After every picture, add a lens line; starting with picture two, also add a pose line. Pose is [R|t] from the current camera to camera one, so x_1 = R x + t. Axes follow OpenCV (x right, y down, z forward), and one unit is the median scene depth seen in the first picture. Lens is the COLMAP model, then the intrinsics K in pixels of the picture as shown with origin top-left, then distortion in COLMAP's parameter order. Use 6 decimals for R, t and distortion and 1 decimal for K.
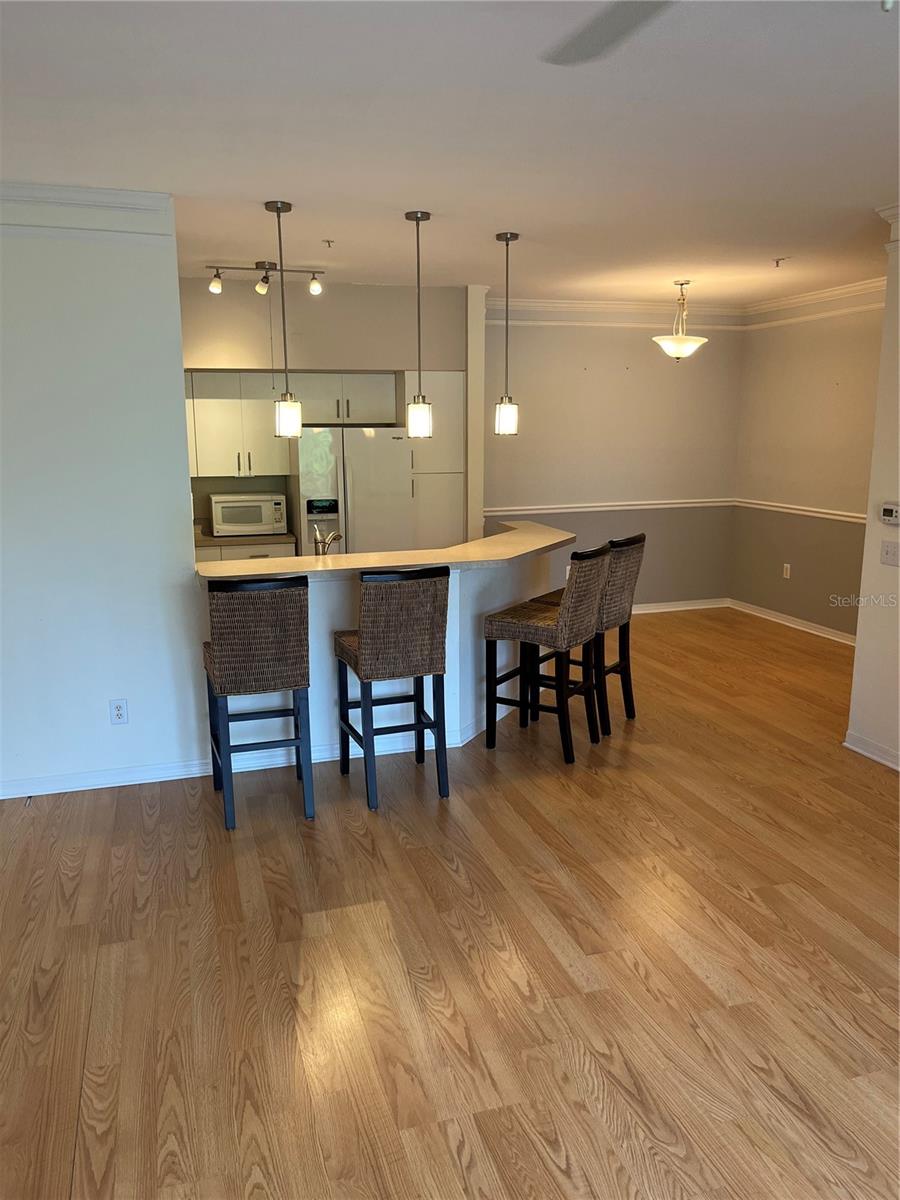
lens RADIAL K [[918.9, 0, 450.4], [0, 918.9, 601.0], [0, 0, 1]] dist [0.049622, -0.063713]
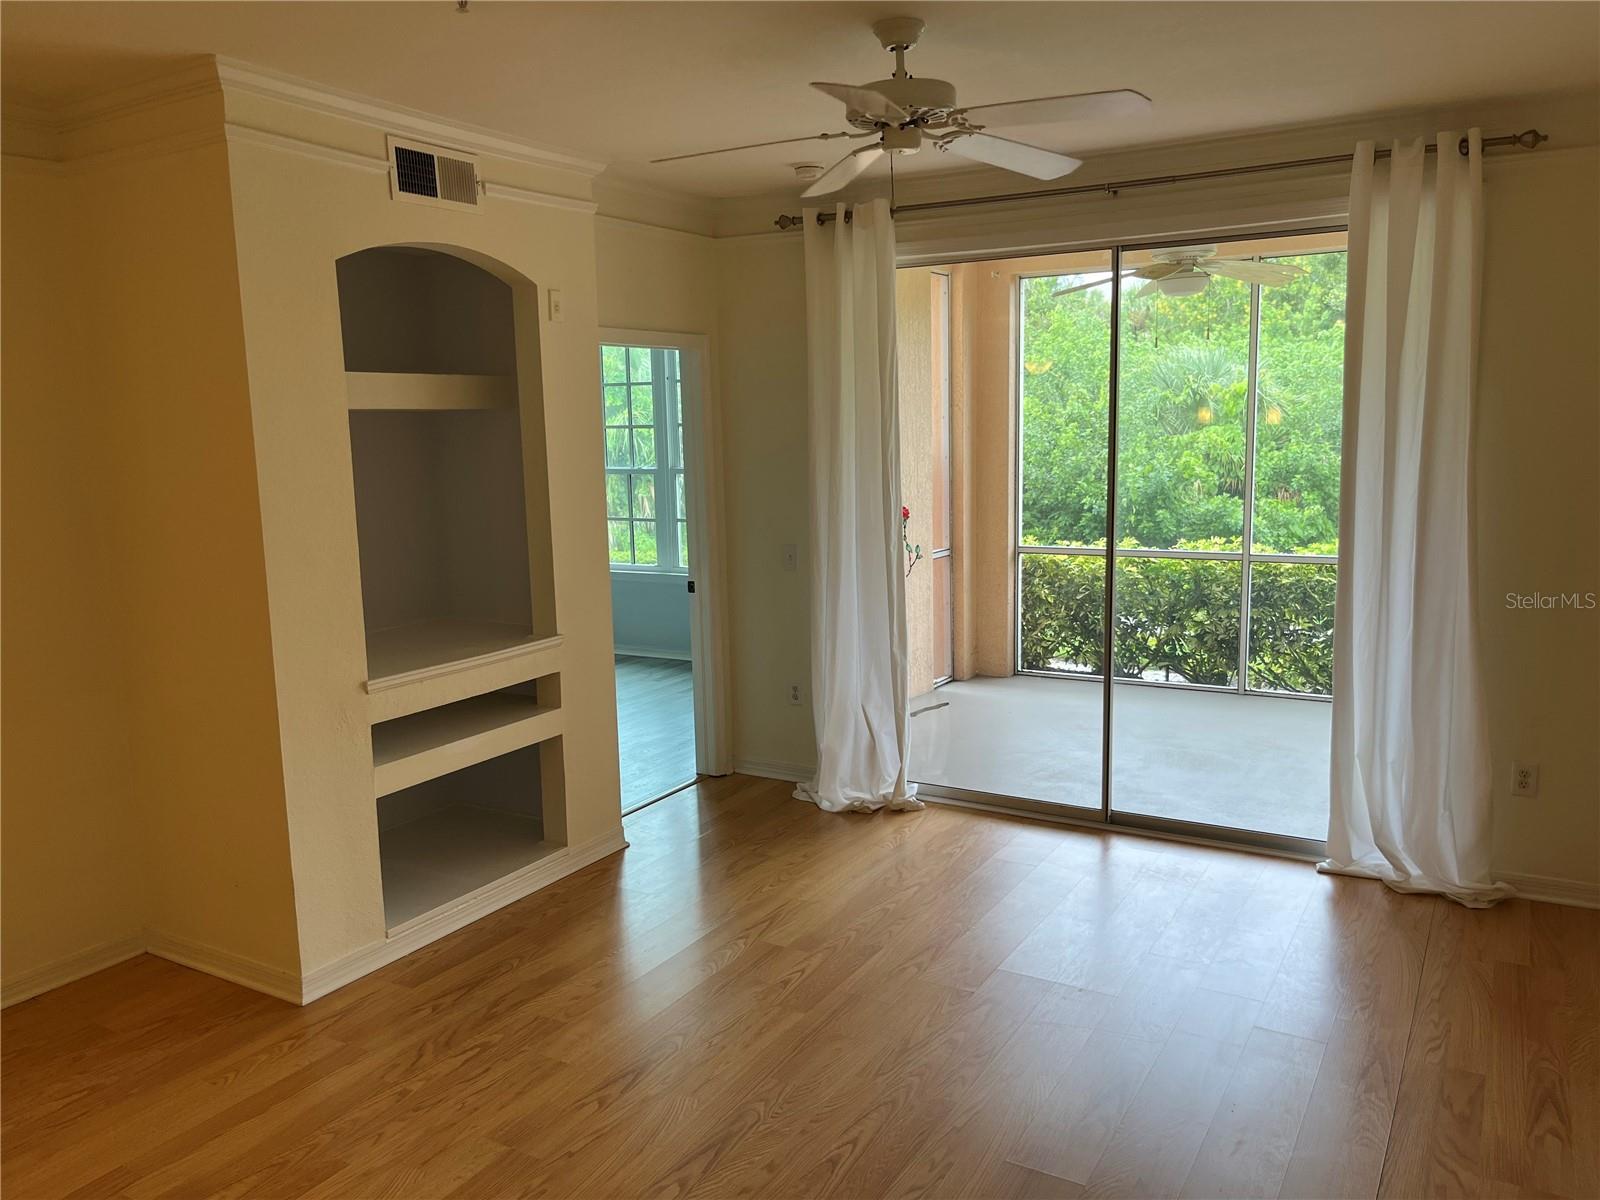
lens RADIAL K [[1225.2, 0, 803.4], [0, 1225.2, 600.9], [0, 0, 1]] dist [0.049622, -0.063713]
pose [[-0.675523, -0.090163, 0.731806, -0.640649], [0.164503, 0.949050, 0.268780, -0.270777], [-0.718754, 0.301951, -0.626273, 1.399378]]
